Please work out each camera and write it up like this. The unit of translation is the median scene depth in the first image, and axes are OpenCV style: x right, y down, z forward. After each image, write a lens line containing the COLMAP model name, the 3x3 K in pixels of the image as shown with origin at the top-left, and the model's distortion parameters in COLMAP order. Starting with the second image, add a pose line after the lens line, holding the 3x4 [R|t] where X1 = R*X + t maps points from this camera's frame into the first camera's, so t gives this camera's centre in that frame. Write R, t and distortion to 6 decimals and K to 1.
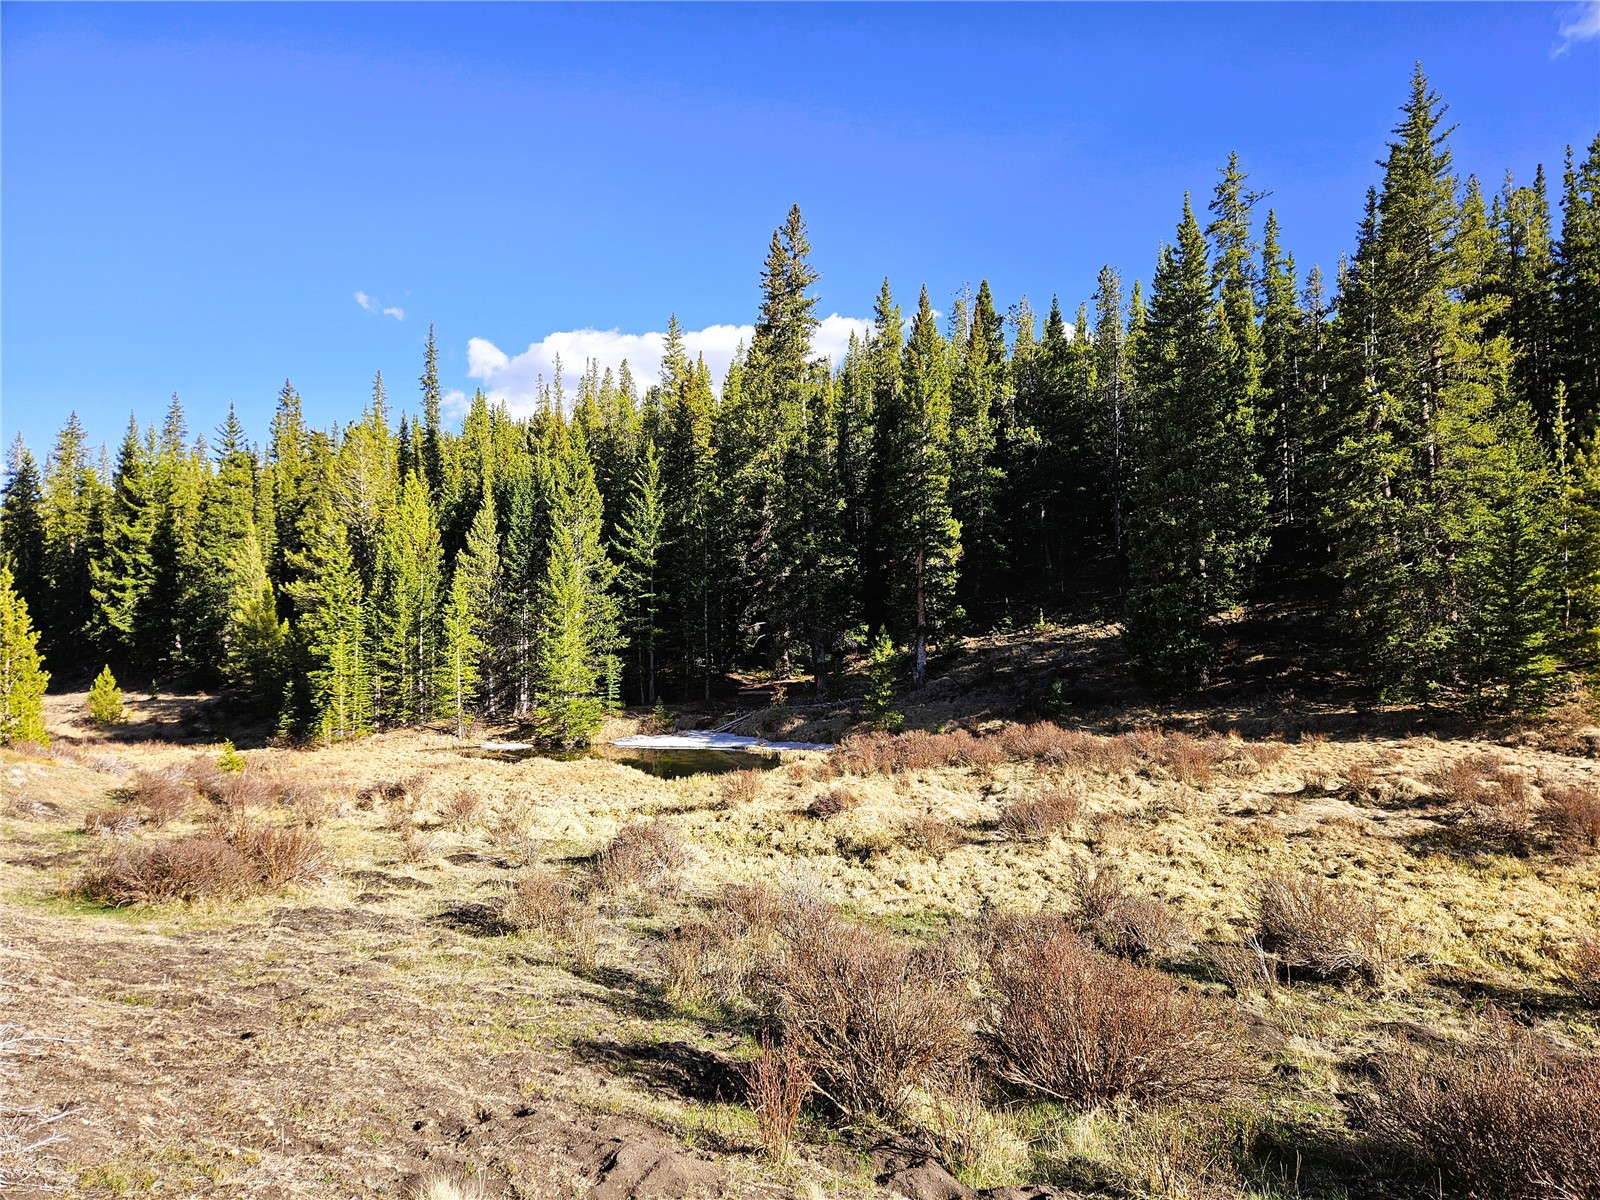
lens RADIAL K [[1064.8, 0, 788.7], [0, 1064.8, 598.8], [0, 0, 1]] dist [0.078785, -0.063937]
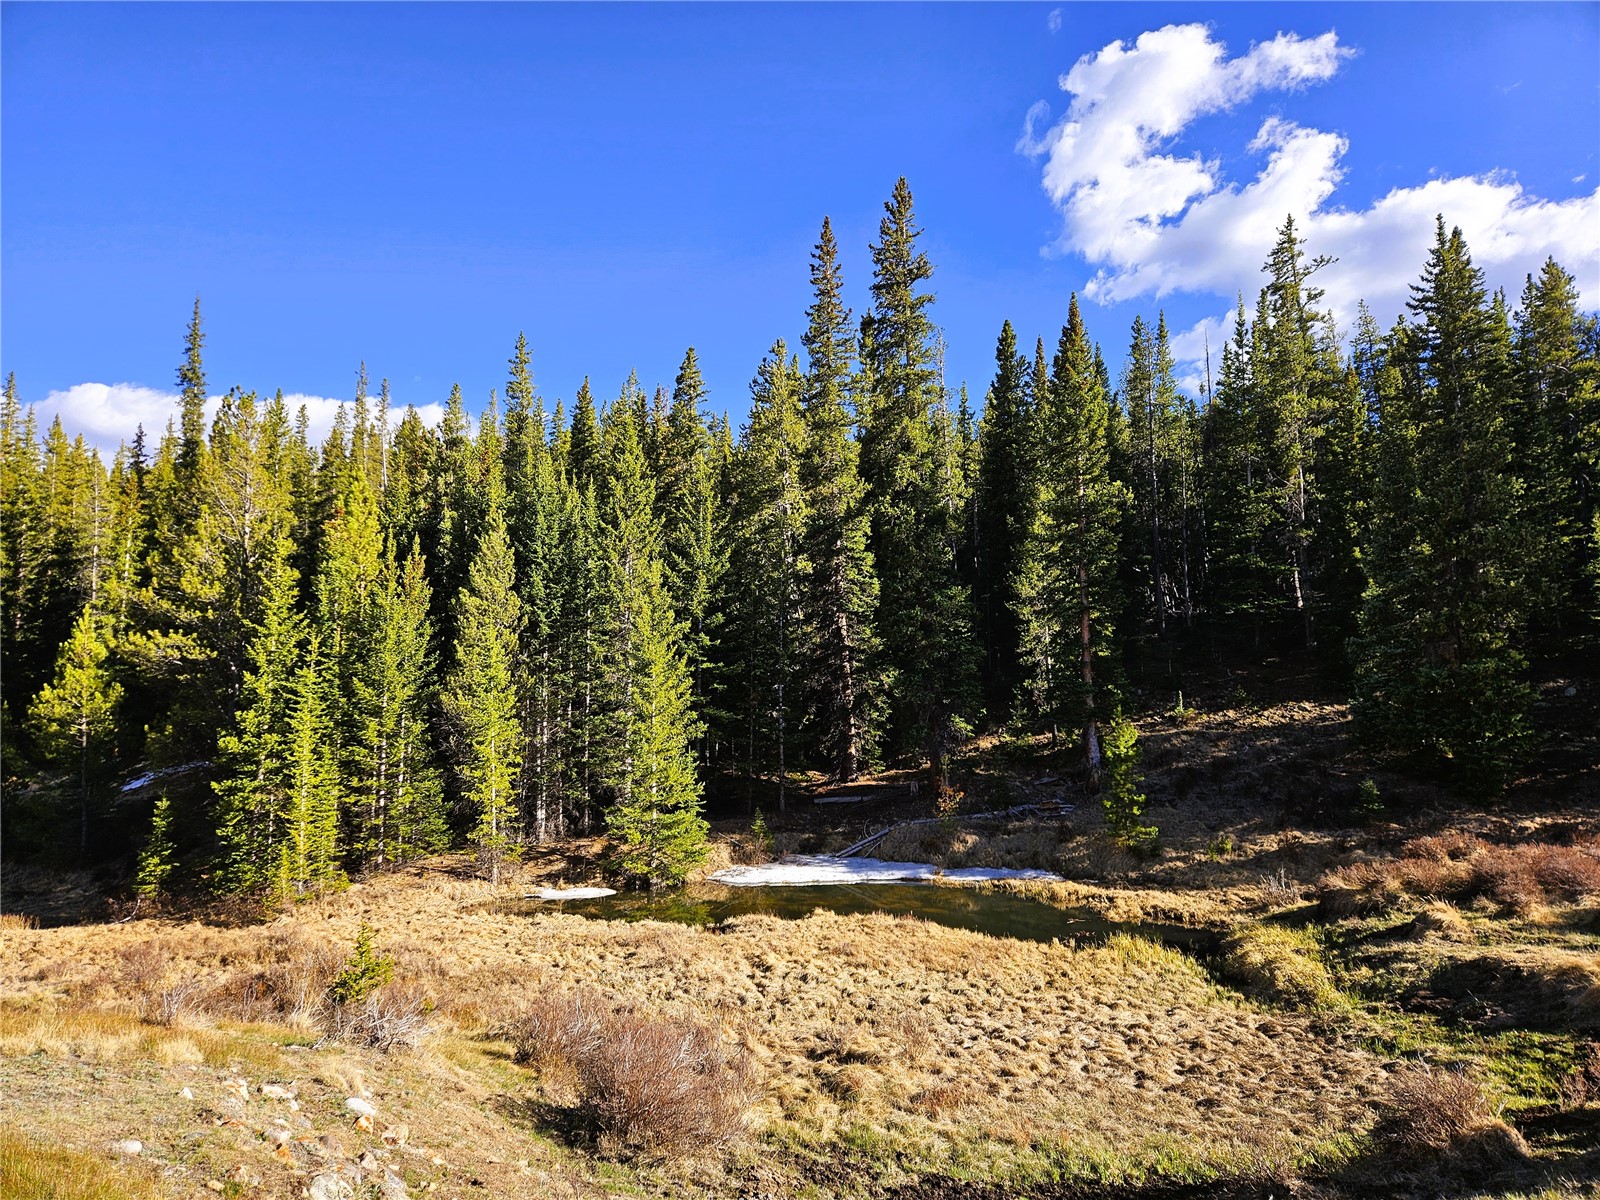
lens RADIAL K [[1064.8, 0, 788.7], [0, 1064.8, 598.8], [0, 0, 1]] dist [0.078785, -0.063937]
pose [[0.930424, 0.044791, 0.363738, -0.366280], [-0.011114, 0.995495, -0.094159, 0.020331], [-0.366317, 0.083565, 0.926730, 0.327586]]
